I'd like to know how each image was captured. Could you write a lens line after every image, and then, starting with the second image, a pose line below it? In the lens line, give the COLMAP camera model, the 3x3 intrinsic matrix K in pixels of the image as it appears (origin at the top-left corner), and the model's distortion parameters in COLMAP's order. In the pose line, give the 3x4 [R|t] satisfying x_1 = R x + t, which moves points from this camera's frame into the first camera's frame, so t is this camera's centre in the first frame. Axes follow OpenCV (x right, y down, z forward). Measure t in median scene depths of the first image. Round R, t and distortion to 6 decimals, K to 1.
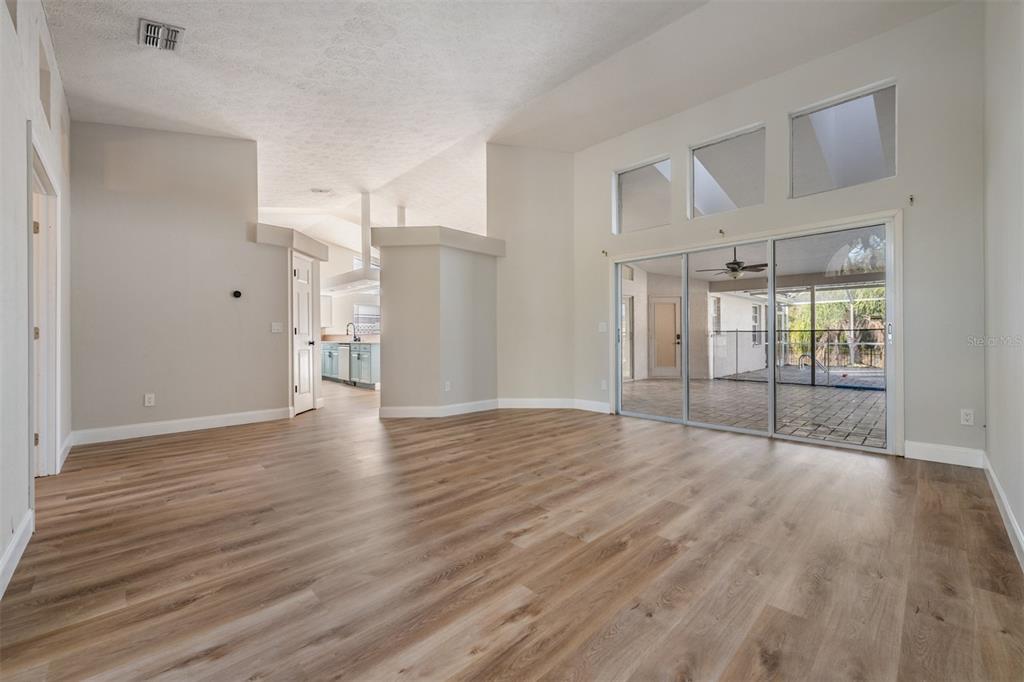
lens RADIAL K [[405.0, 0, 513.4], [0, 405.0, 336.2], [0, 0, 1]] dist [-0.010086, -0.000153]
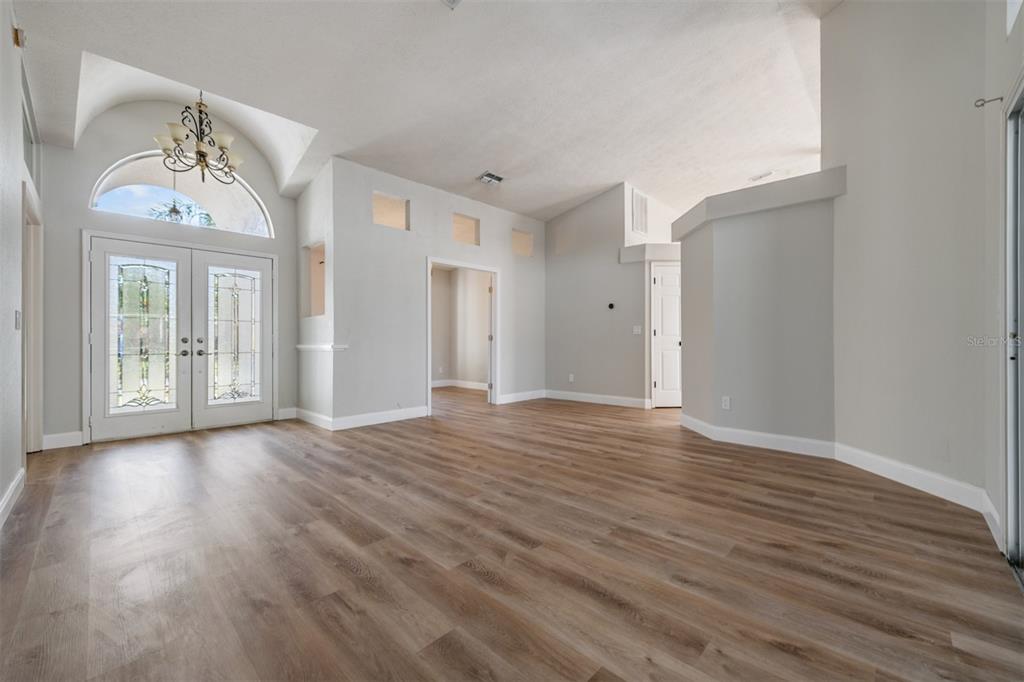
lens RADIAL K [[405.0, 0, 513.4], [0, 405.0, 336.2], [0, 0, 1]] dist [-0.010086, -0.000153]
pose [[0.042955, -0.007709, -0.999047, 0.994841], [0.010724, 0.999916, -0.007255, 0.001776], [0.999019, -0.010402, 0.043034, 0.994586]]
